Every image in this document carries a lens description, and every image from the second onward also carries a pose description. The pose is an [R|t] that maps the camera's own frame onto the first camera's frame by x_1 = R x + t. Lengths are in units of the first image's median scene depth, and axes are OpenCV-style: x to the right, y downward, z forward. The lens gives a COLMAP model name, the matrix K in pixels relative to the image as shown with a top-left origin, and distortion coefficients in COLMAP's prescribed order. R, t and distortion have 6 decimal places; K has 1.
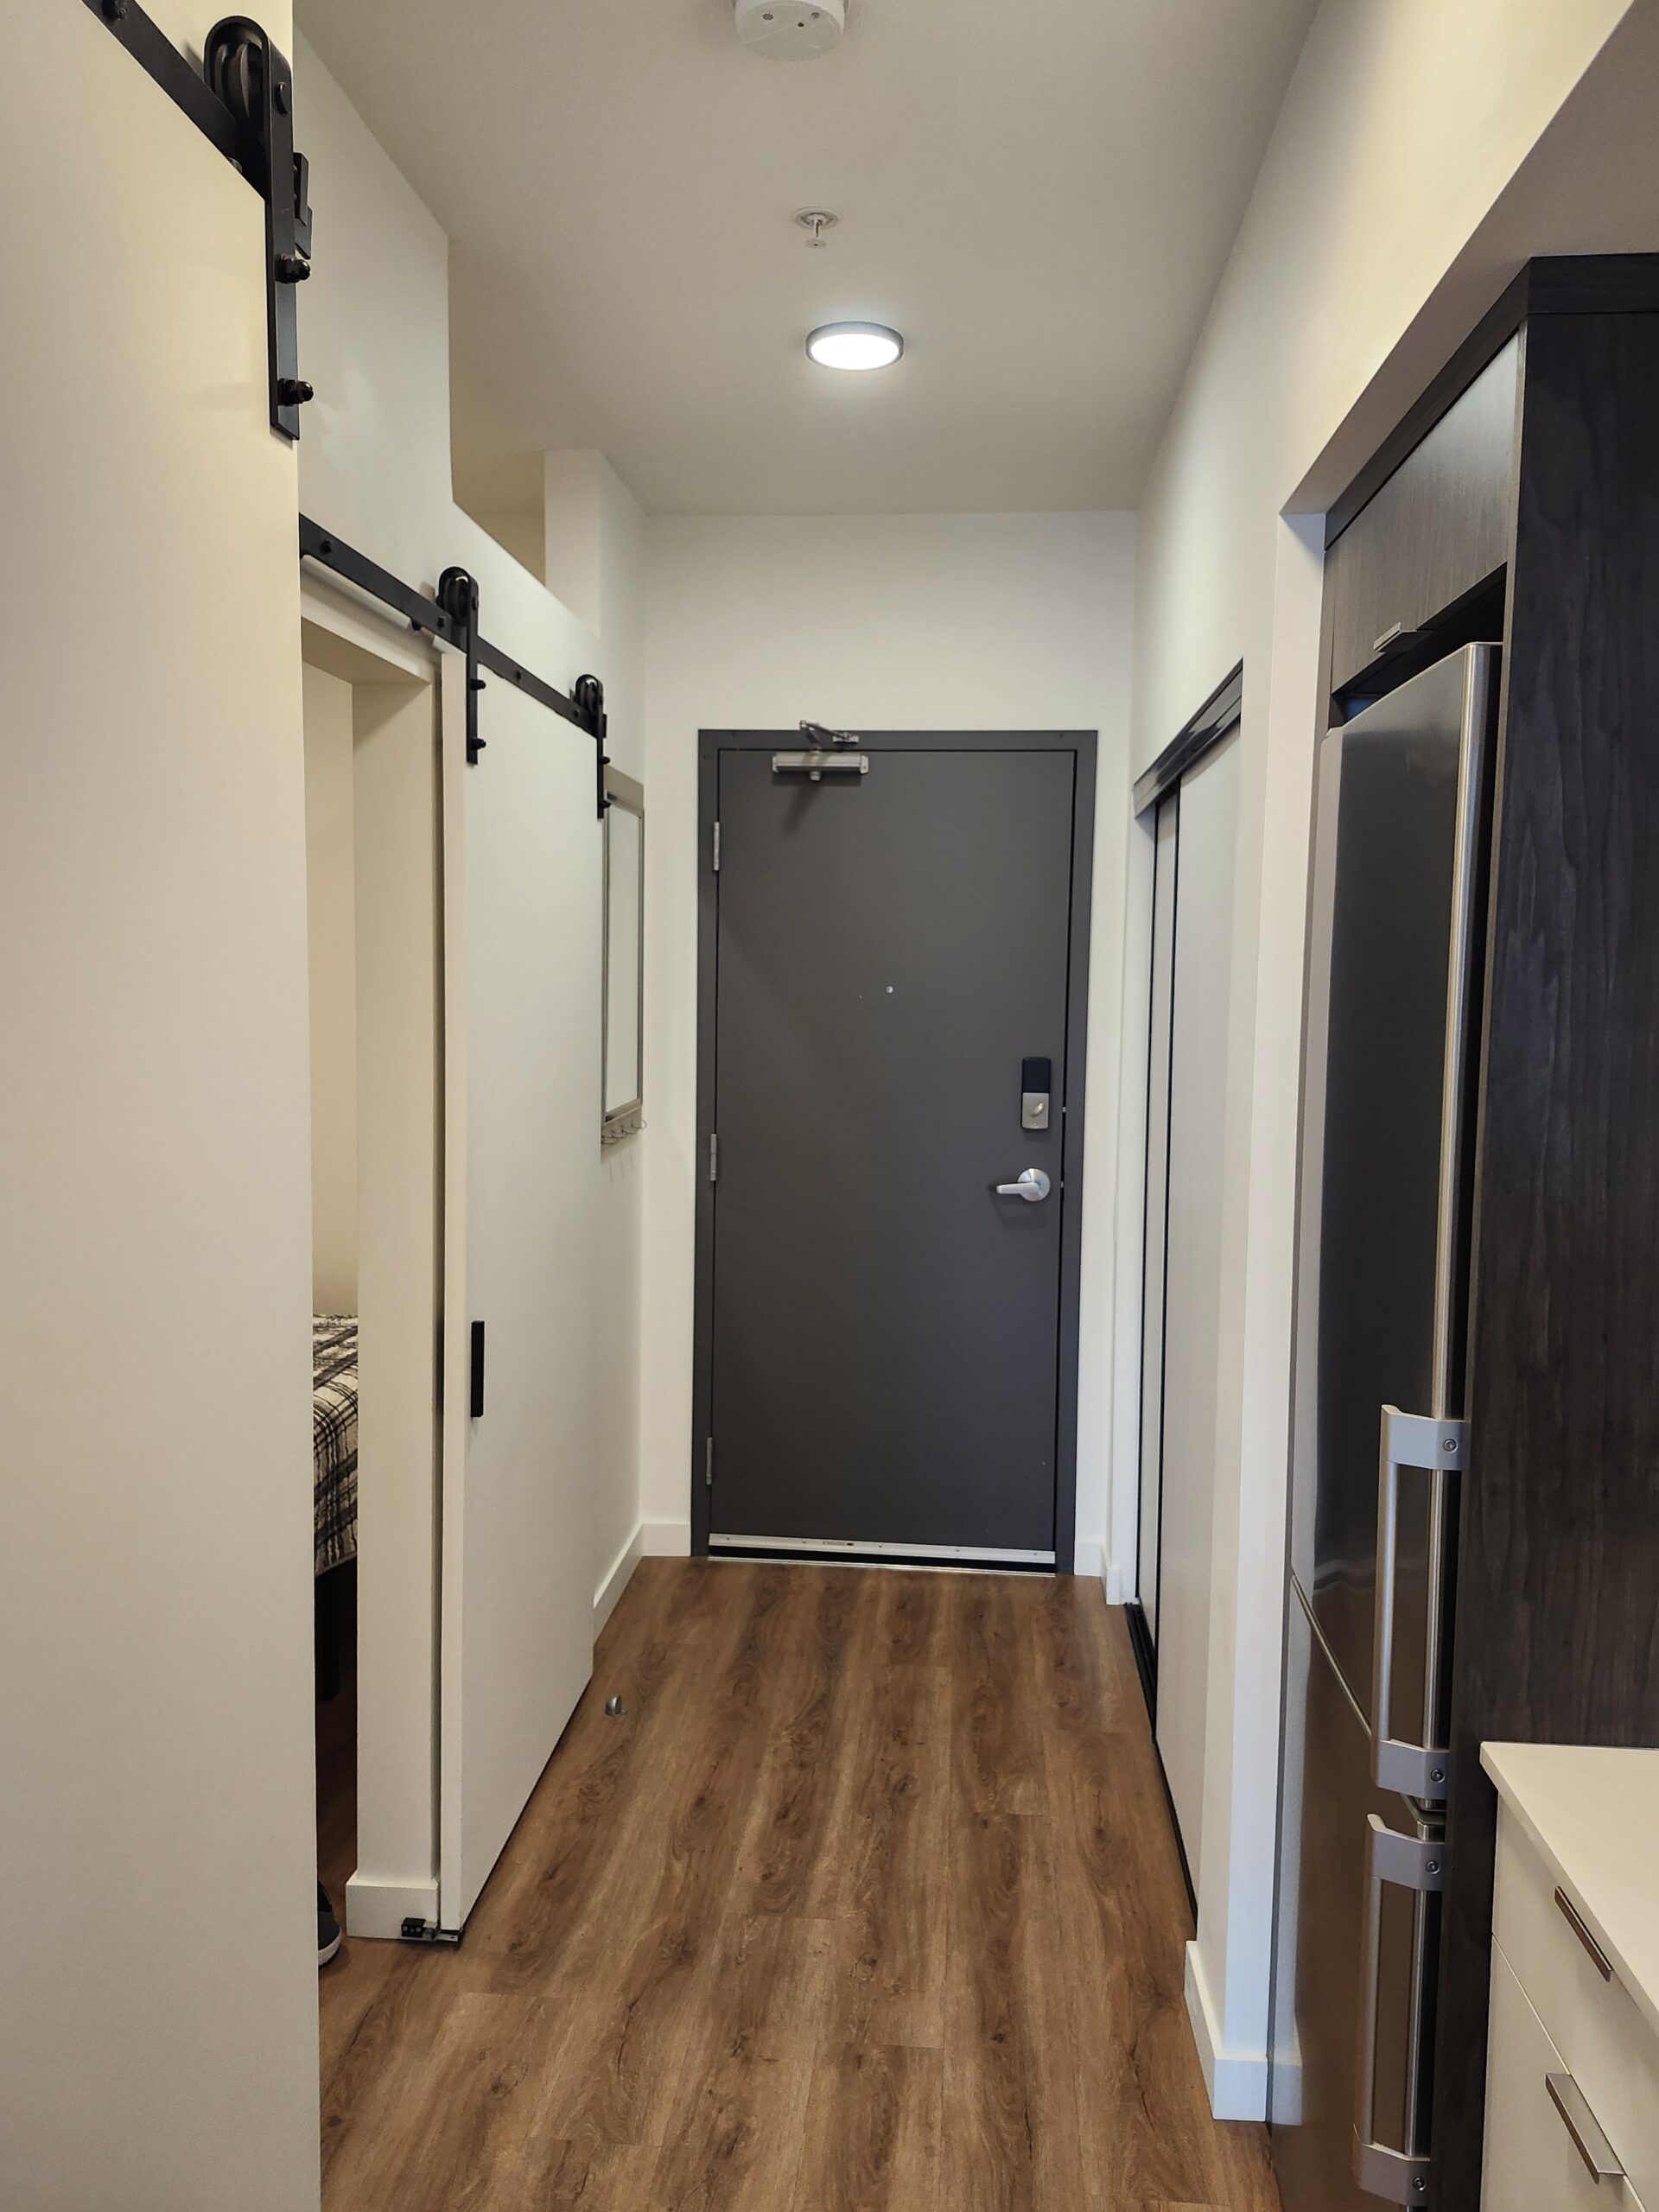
lens RADIAL K [[1514.1, 0, 843.0], [0, 1514.1, 1109.4], [0, 0, 1]] dist [0.034750, -0.027008]
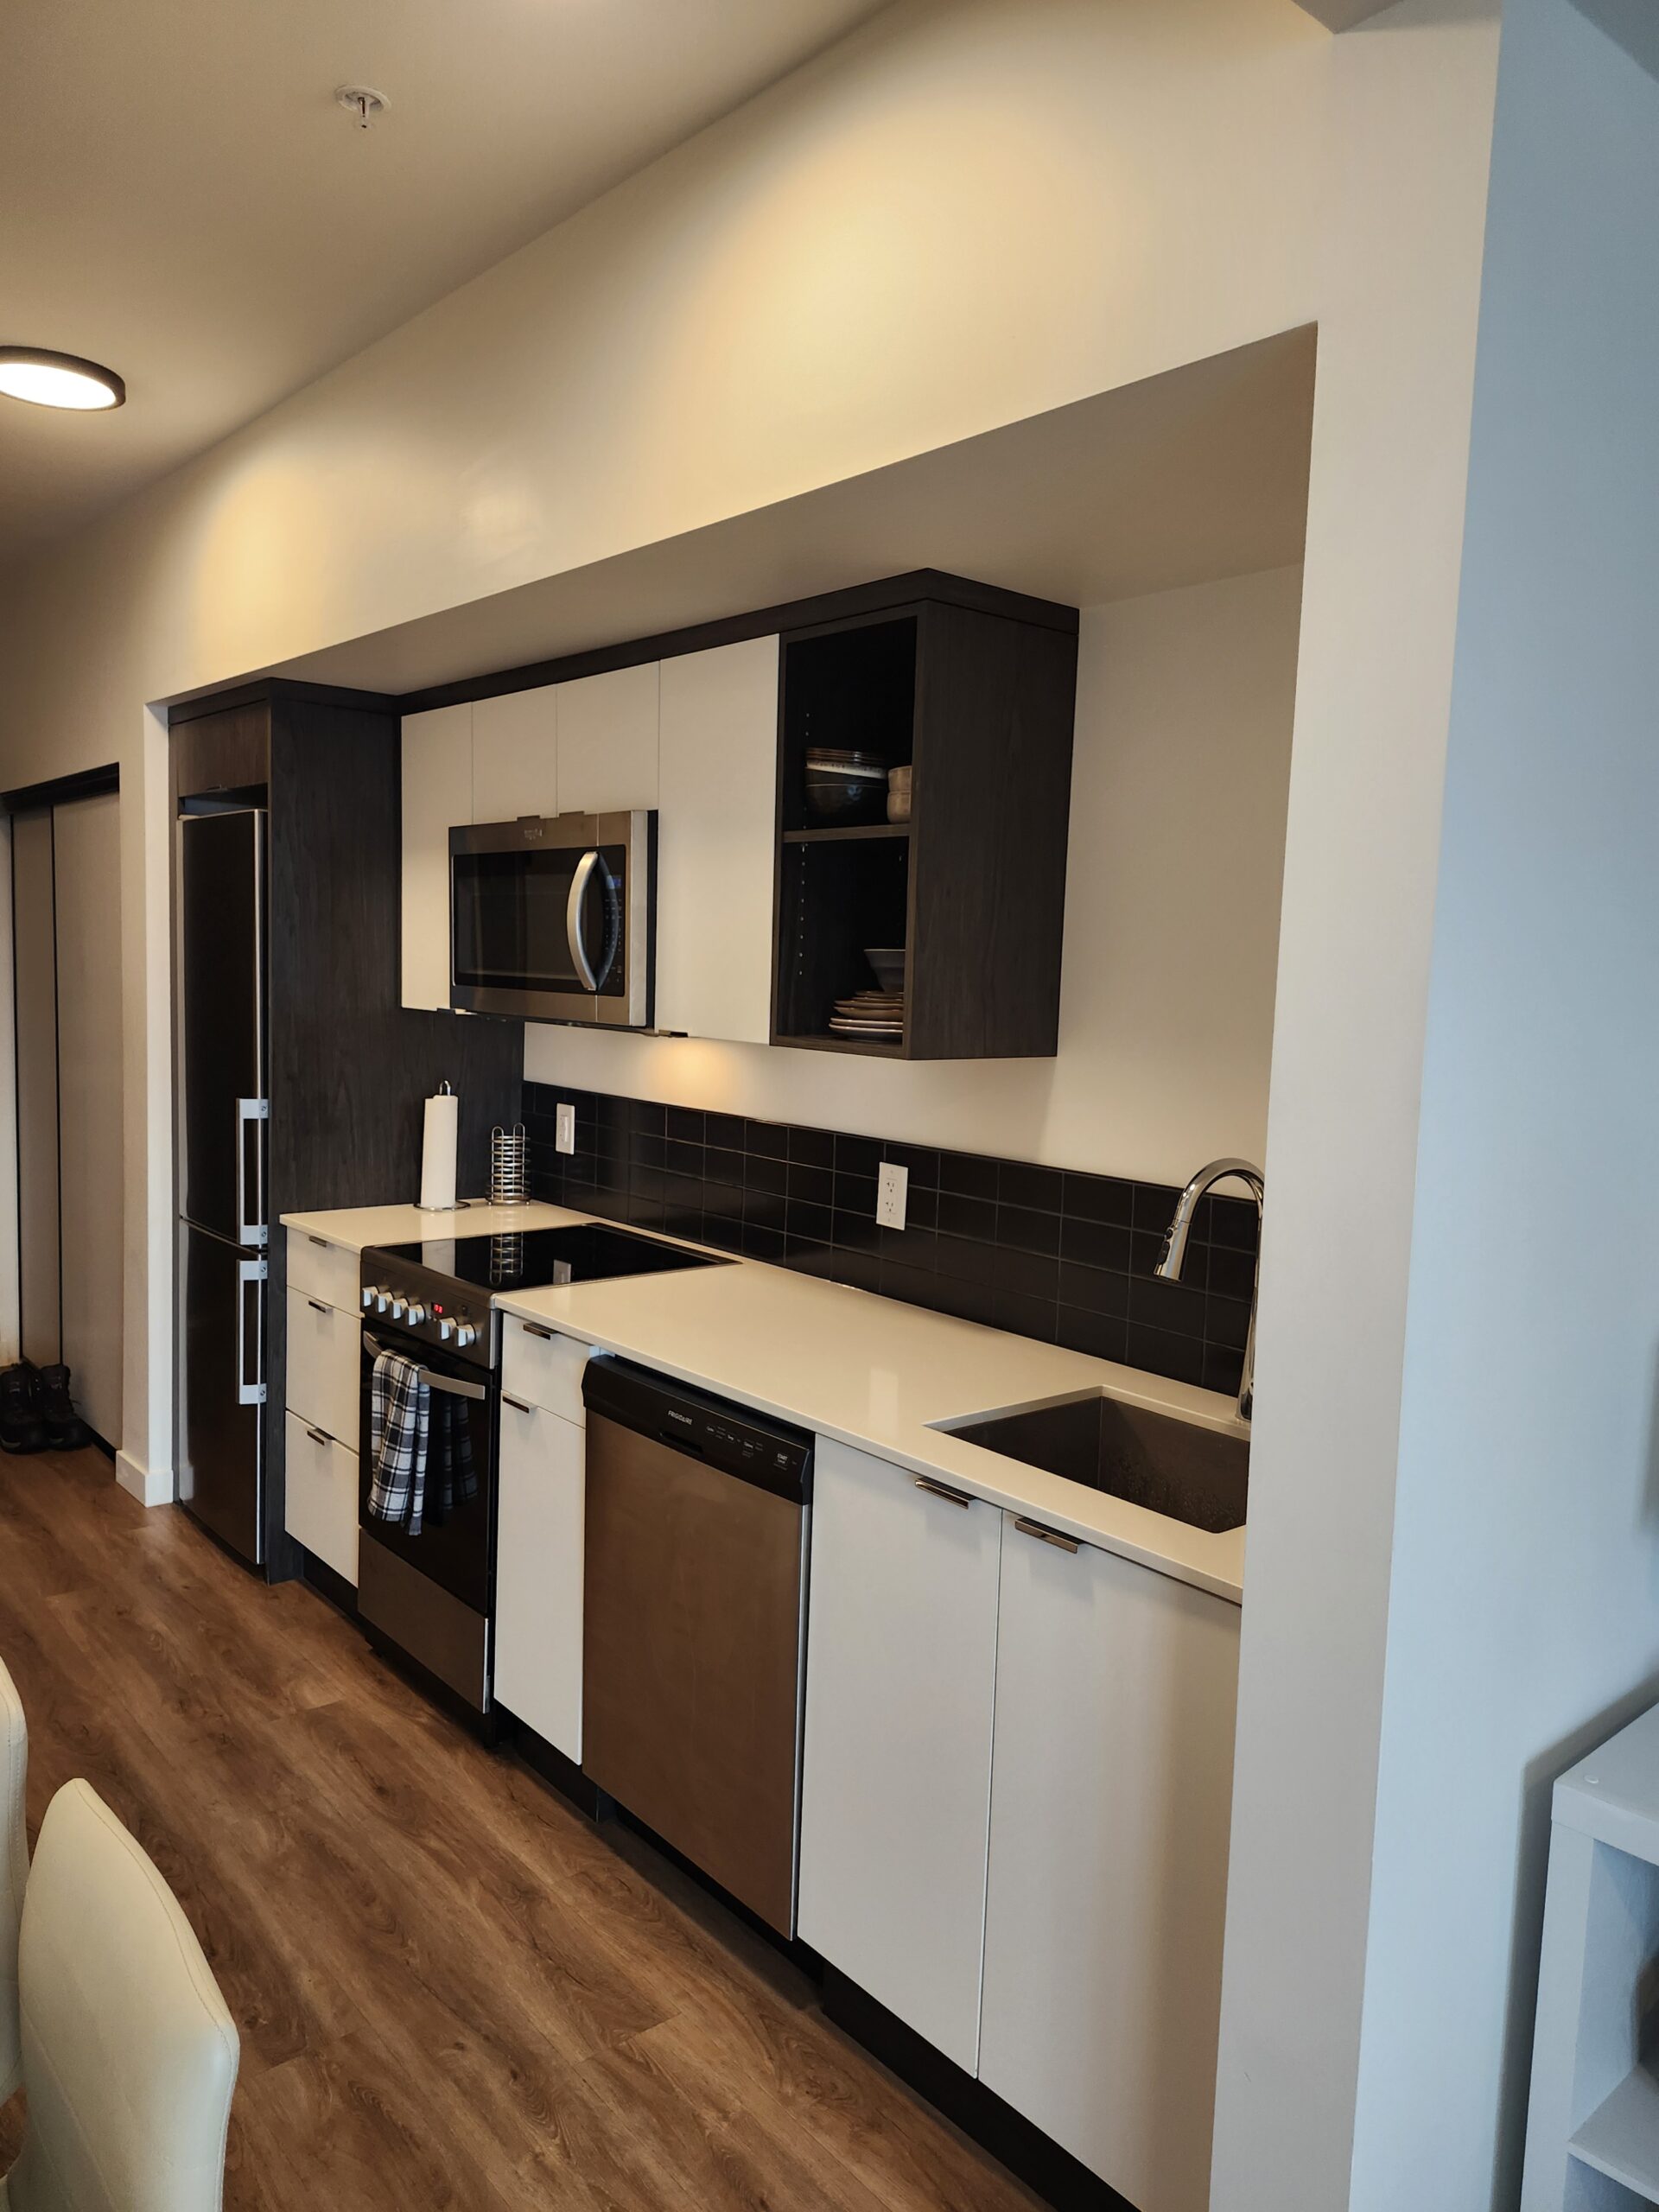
lens RADIAL K [[1514.1, 0, 865.8], [0, 1514.1, 1118.5], [0, 0, 1]] dist [0.034750, -0.027008]
pose [[0.692178, -0.057534, 0.719430, -0.795669], [0.029147, 0.998233, 0.051787, 0.129672], [-0.721138, -0.014877, 0.692632, -1.618056]]
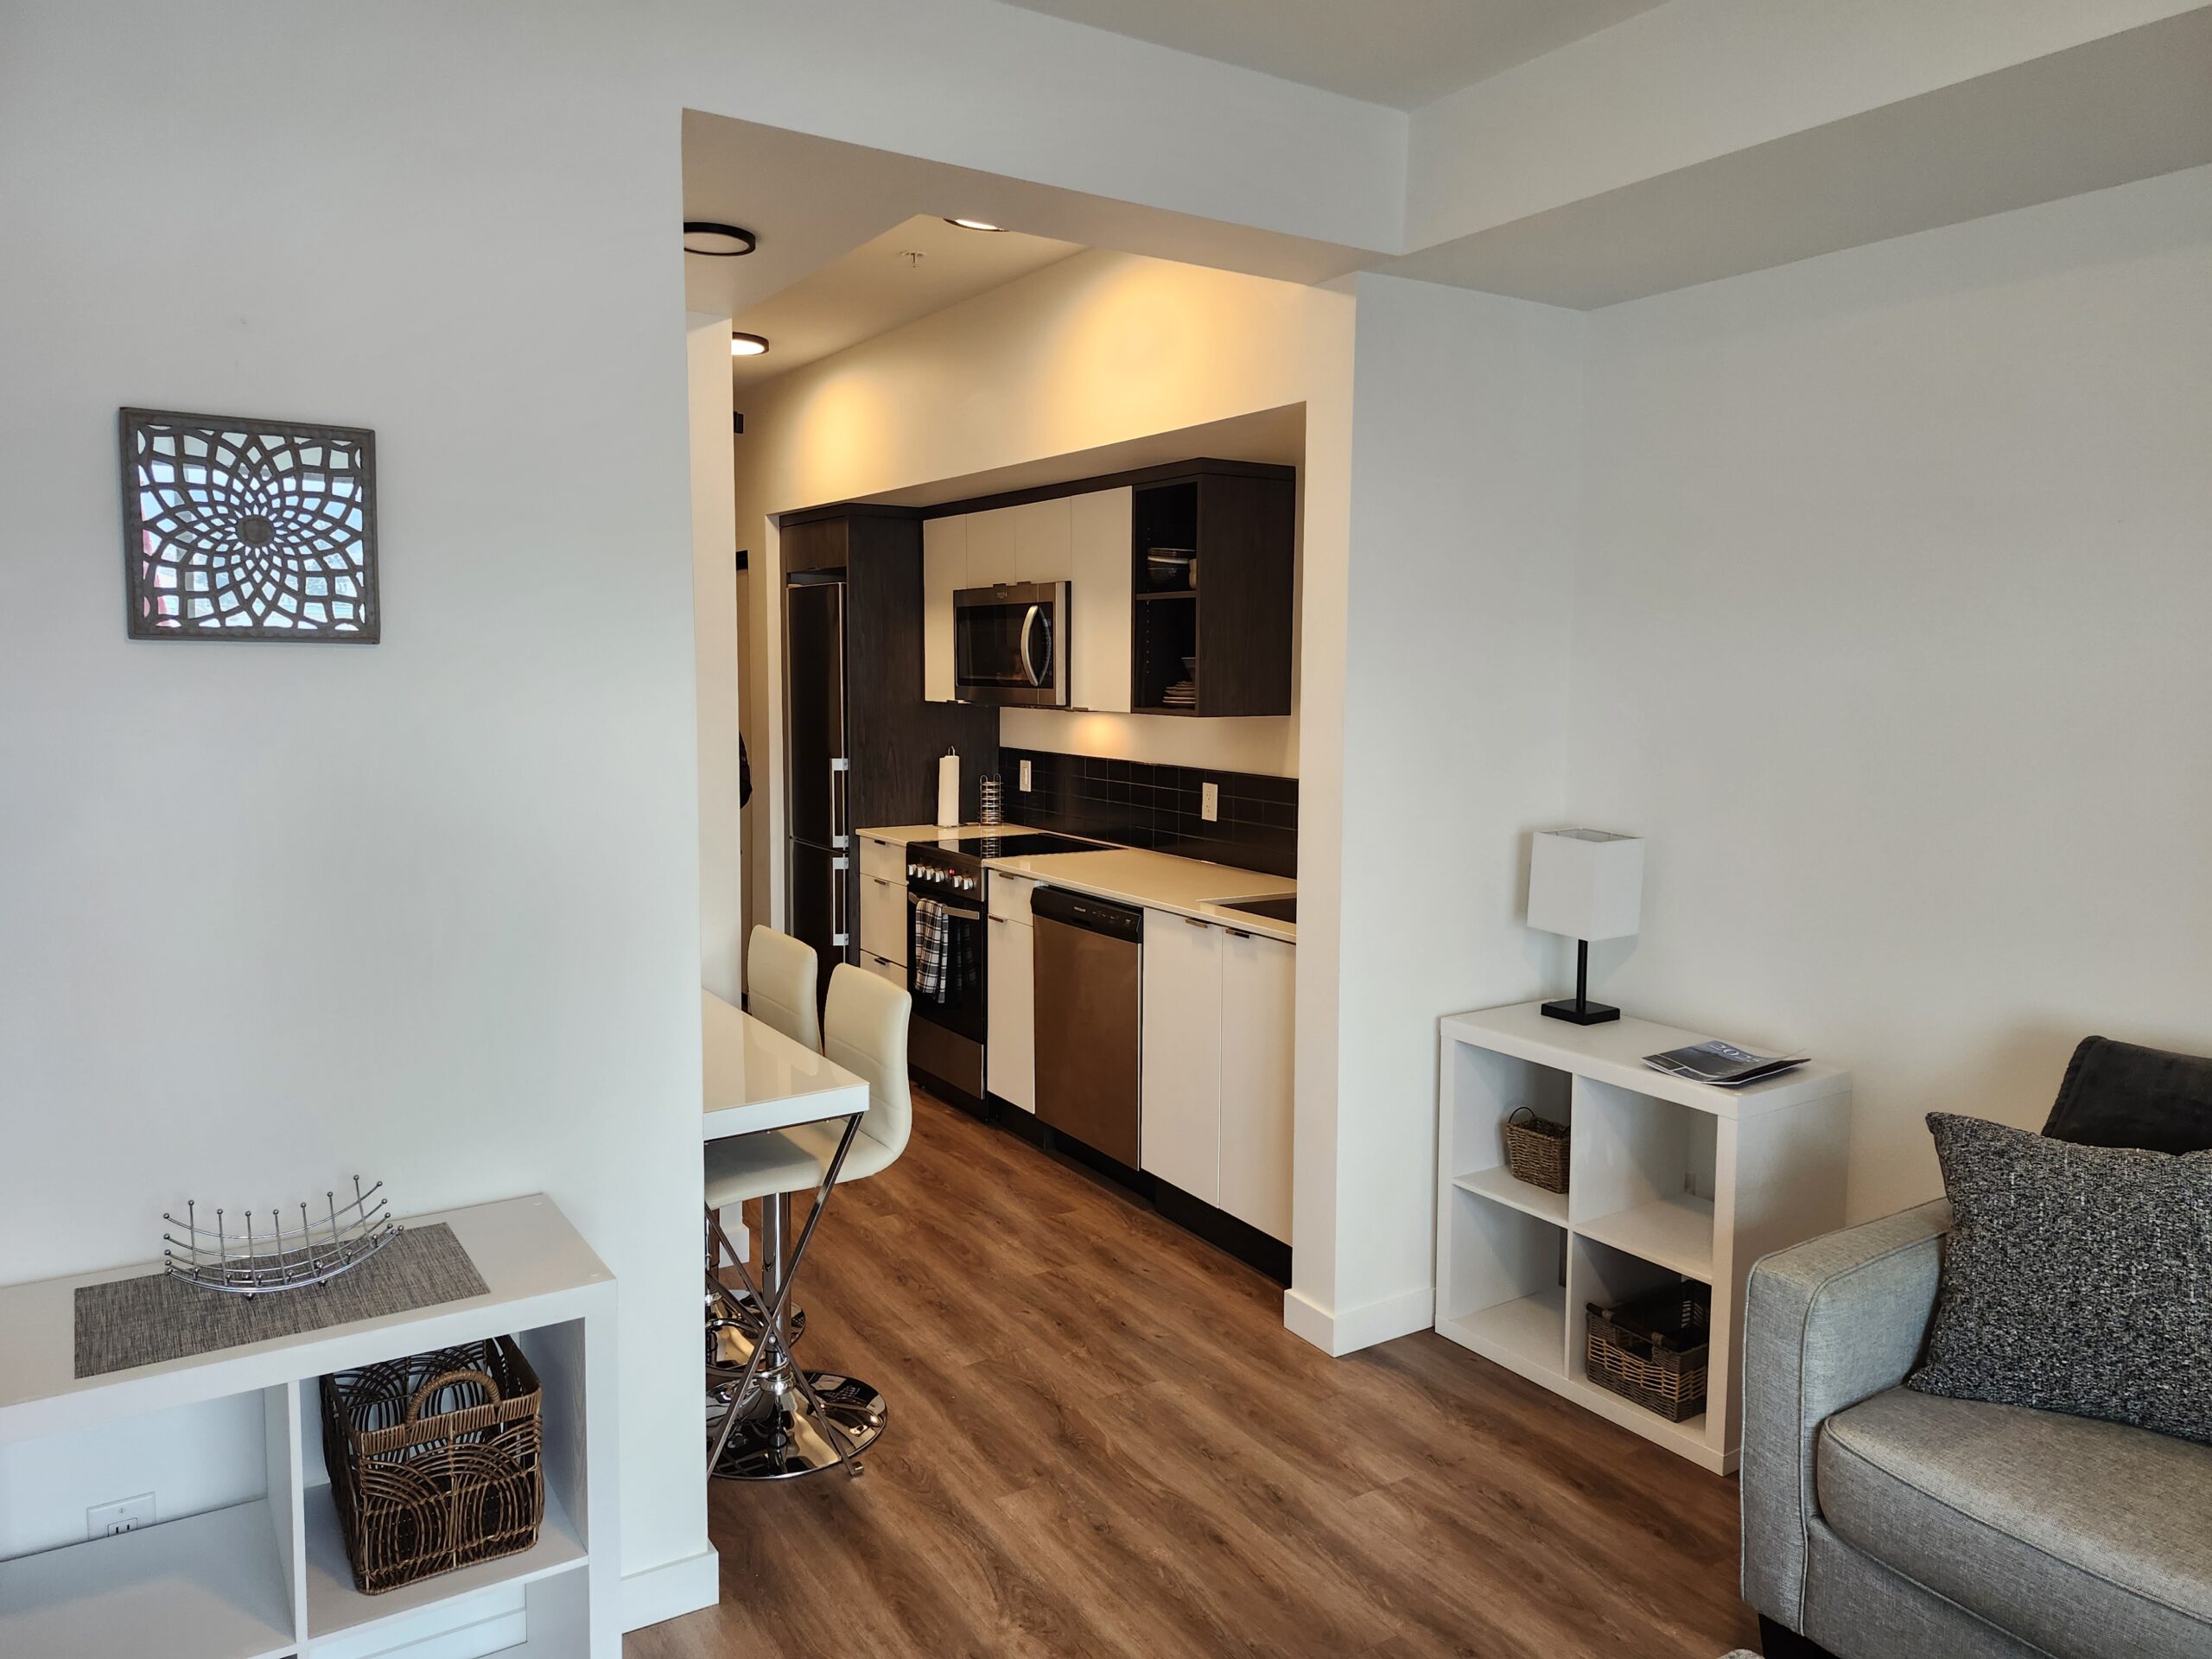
lens RADIAL K [[1514.1, 0, 1113.9], [0, 1514.1, 838.5], [0, 0, 1]] dist [0.034750, -0.027008]
pose [[0.792345, -0.073684, 0.605608, -1.666700], [0.049319, 0.997167, 0.056798, 0.223505], [-0.608077, -0.015136, 0.793734, -2.969558]]
